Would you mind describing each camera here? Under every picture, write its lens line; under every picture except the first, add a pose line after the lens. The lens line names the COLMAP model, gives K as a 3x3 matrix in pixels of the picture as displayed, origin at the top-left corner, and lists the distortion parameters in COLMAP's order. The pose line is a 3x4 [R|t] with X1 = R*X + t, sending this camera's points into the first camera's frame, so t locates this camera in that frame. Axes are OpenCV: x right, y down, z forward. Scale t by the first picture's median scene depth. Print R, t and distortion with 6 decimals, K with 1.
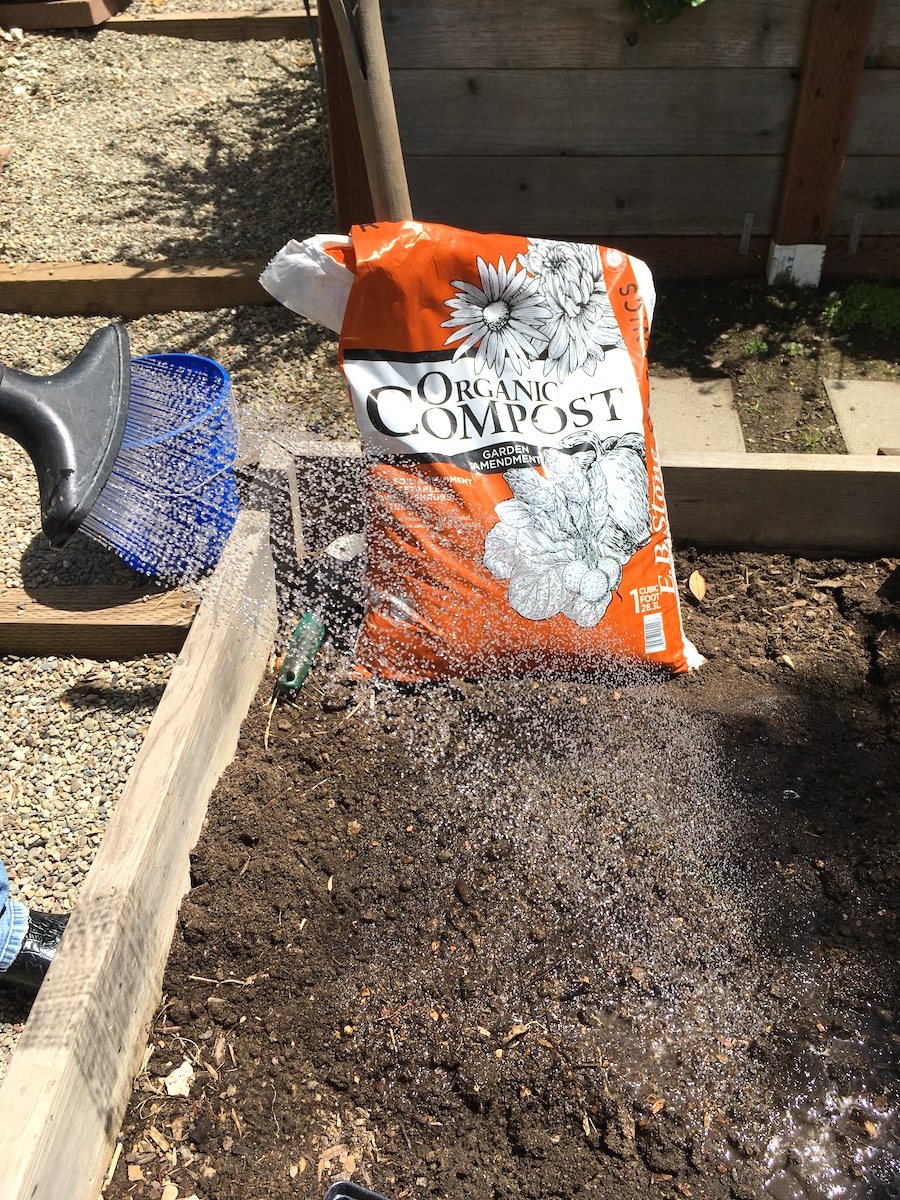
lens RADIAL K [[1077.2, 0, 450.0], [0, 1077.2, 600.0], [0, 0, 1]] dist [-0.056061, 0.339300]
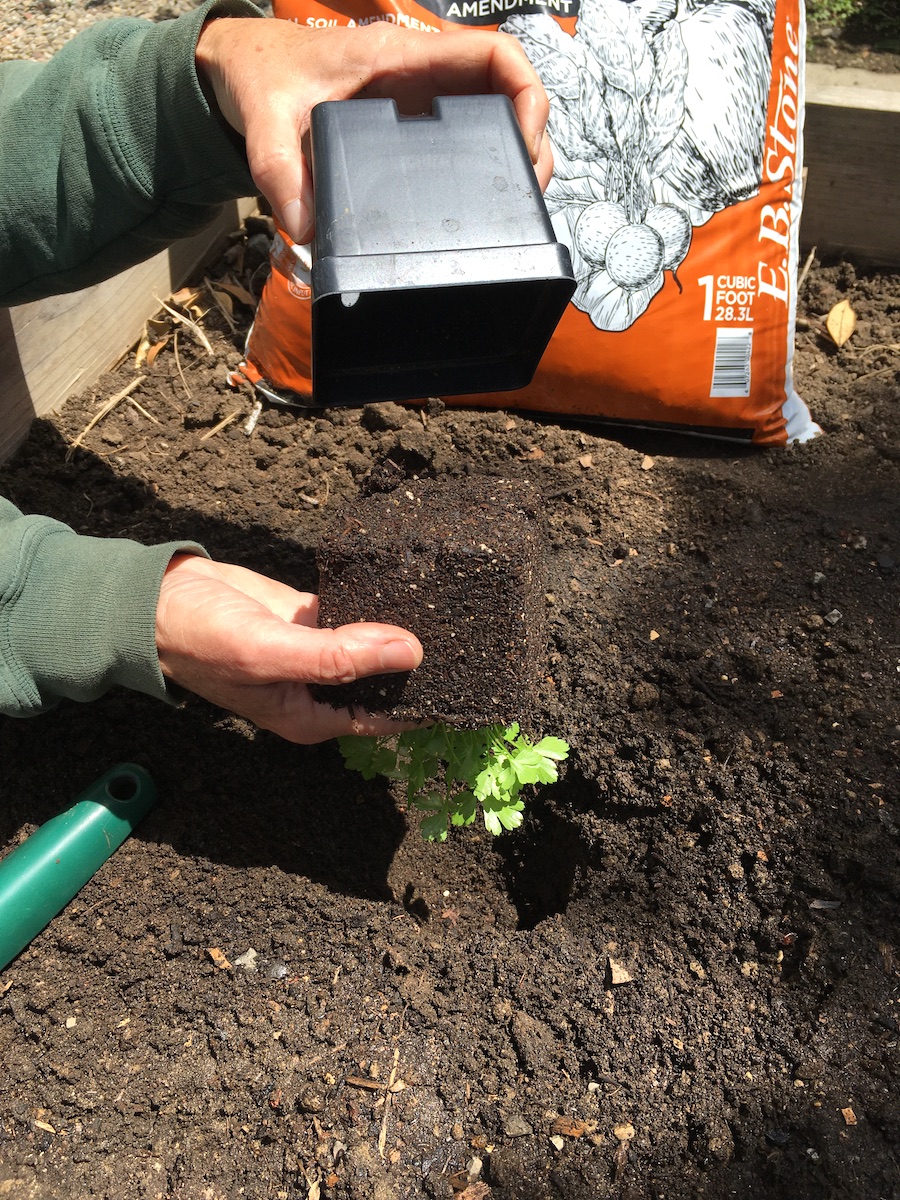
lens RADIAL K [[1025.9, 0, 470.8], [0, 1025.9, 648.4], [0, 0, 1]] dist [0.088104, -0.136682]
pose [[0.976601, 0.155364, -0.148702, 0.160757], [-0.127771, 0.975349, 0.179912, 0.099840], [0.172988, -0.156703, 0.972378, 0.411082]]
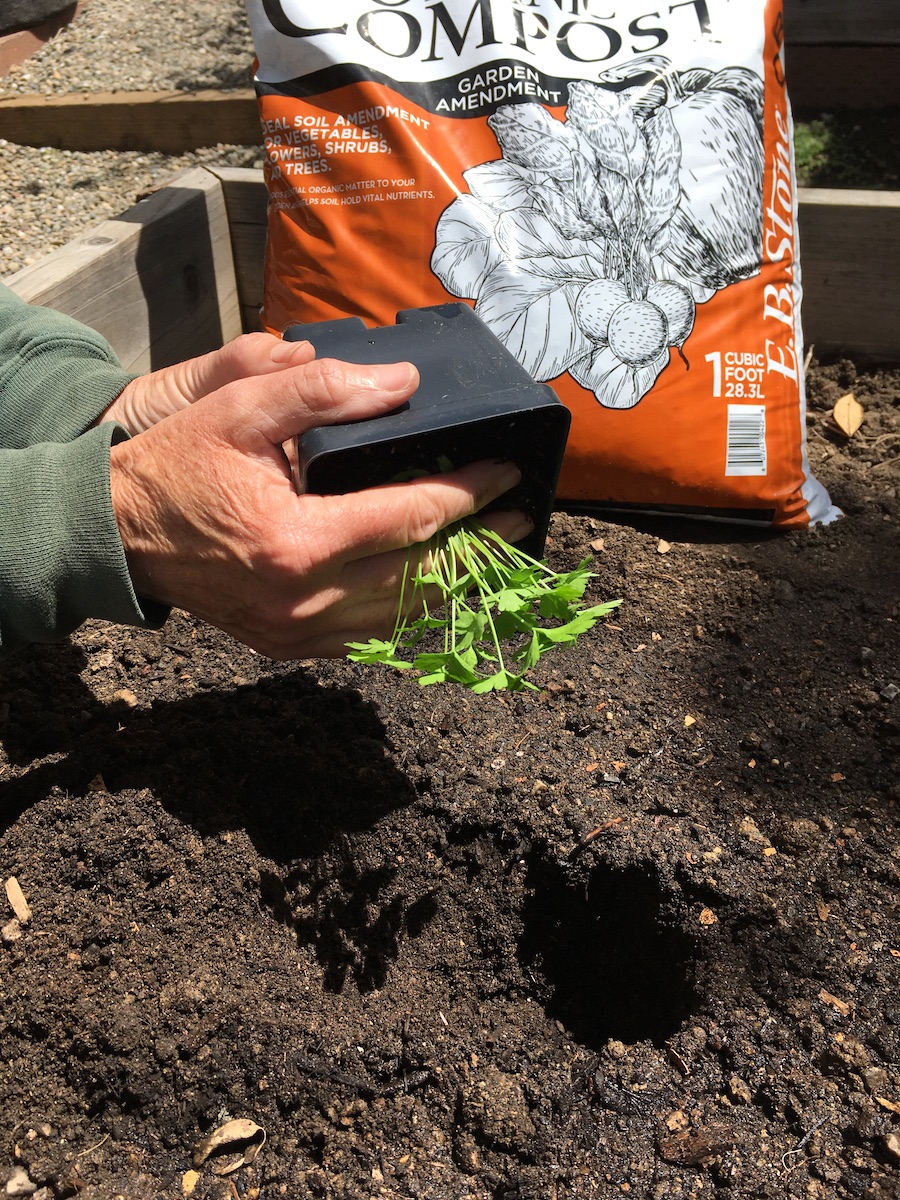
lens RADIAL K [[1042.1, 0, 454.3], [0, 1042.1, 648.1], [0, 0, 1]] dist [0.086788, -0.139207]
pose [[0.981102, 0.094558, -0.168810, 0.145604], [-0.095178, 0.995450, 0.004433, 0.150205], [0.168461, 0.011718, 0.985639, 0.451039]]
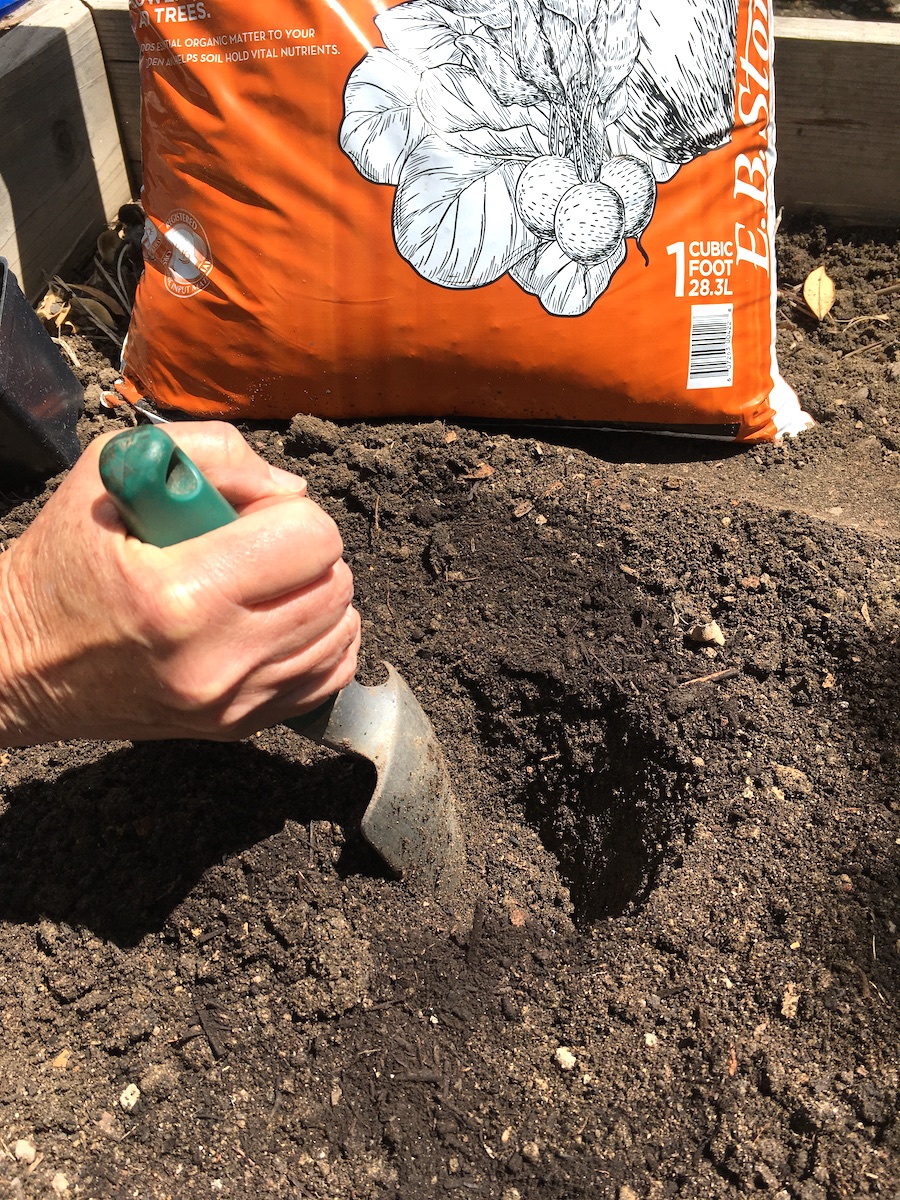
lens RADIAL K [[1017.2, 0, 447.5], [0, 1017.2, 671.3], [0, 0, 1]] dist [0.042049, -0.072846]
pose [[0.990608, 0.090329, -0.102644, 0.134140], [-0.067708, 0.976271, 0.205696, 0.087758], [0.118789, -0.196814, 0.973218, 0.515595]]
